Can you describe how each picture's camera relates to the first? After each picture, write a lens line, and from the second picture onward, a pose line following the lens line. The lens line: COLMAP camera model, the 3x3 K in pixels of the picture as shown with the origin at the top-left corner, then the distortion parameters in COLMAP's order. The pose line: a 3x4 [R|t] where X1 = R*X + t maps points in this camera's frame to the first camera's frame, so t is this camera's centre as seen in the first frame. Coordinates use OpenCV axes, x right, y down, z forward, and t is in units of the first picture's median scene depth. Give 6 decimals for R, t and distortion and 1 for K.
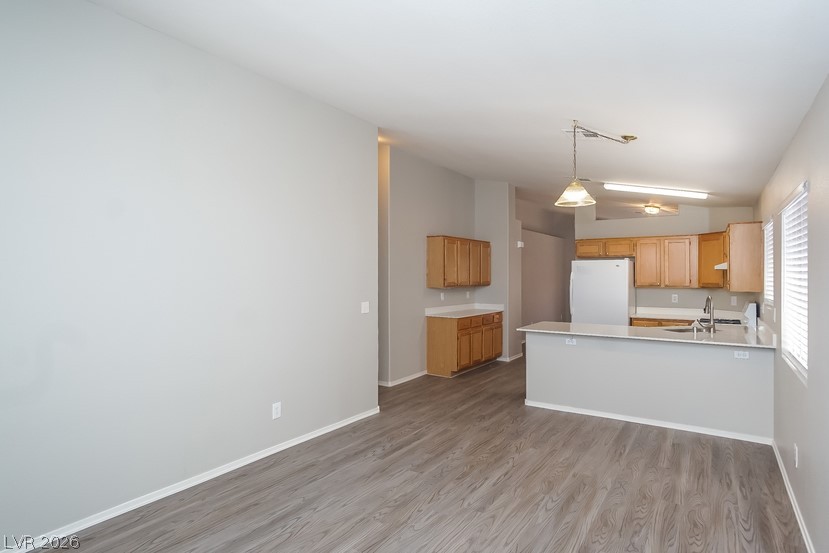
lens RADIAL K [[449.8, 0, 410.8], [0, 449.8, 273.8], [0, 0, 1]] dist [-0.006090, 0.000254]
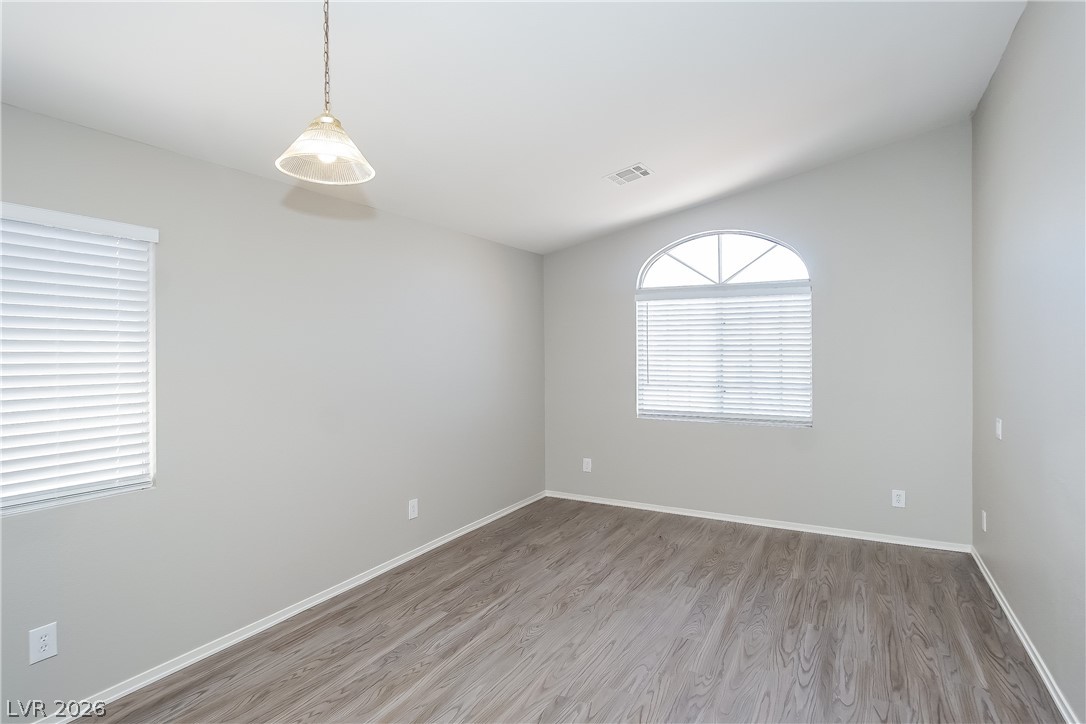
lens RADIAL K [[597.5, 0, 543.8], [0, 597.5, 348.4], [0, 0, 1]] dist [0.000670, 0.000531]
pose [[-0.994482, 0.003187, -0.104859, 0.196491], [0.004417, 0.999924, -0.011500, 0.014910], [0.104814, -0.011900, -0.994421, 1.360270]]
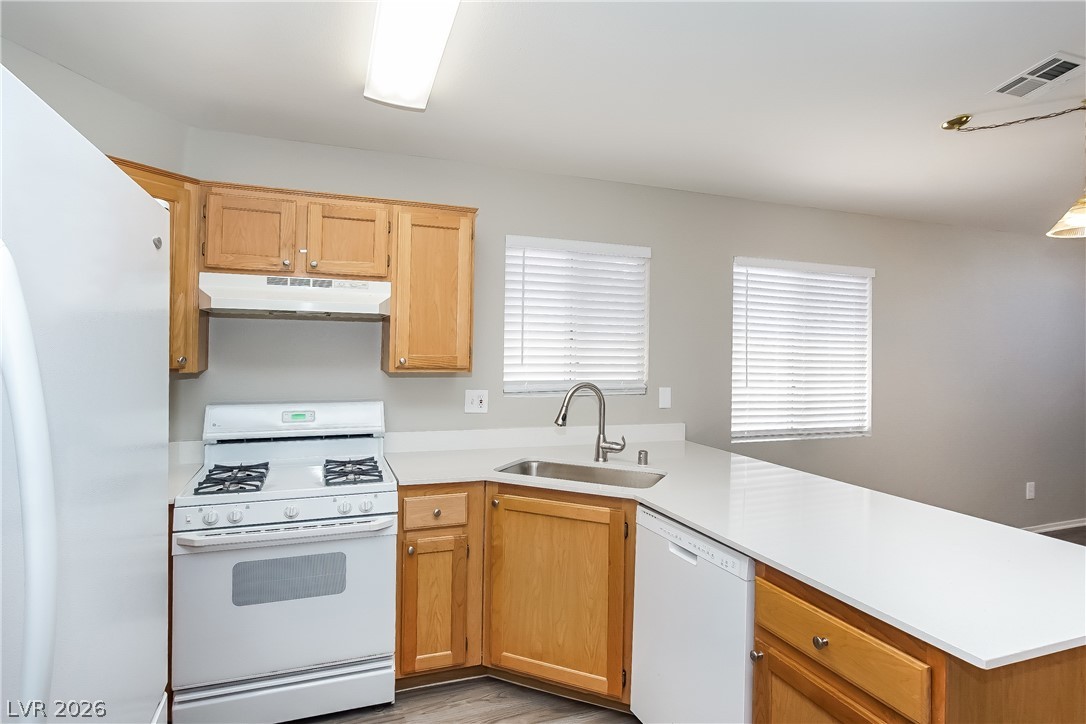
lens RADIAL K [[597.5, 0, 543.8], [0, 597.5, 348.4], [0, 0, 1]] dist [0.000670, 0.000531]
pose [[-0.820941, -0.015279, 0.570808, 0.437665], [-0.020104, 0.999796, -0.002153, 0.021903], [-0.570658, -0.013244, -0.821081, 1.831800]]
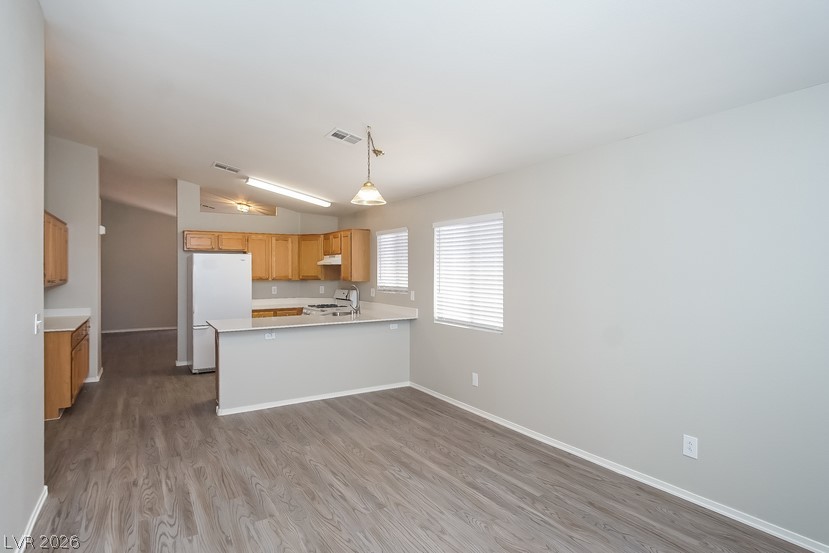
lens RADIAL K [[449.8, 0, 410.8], [0, 449.8, 273.8], [0, 0, 1]] dist [-0.006090, 0.000254]
pose [[0.417877, -0.007137, 0.908476, -0.510983], [-0.001855, 0.999960, 0.008709, 0.006715], [-0.908502, -0.005324, 0.417847, 0.387387]]
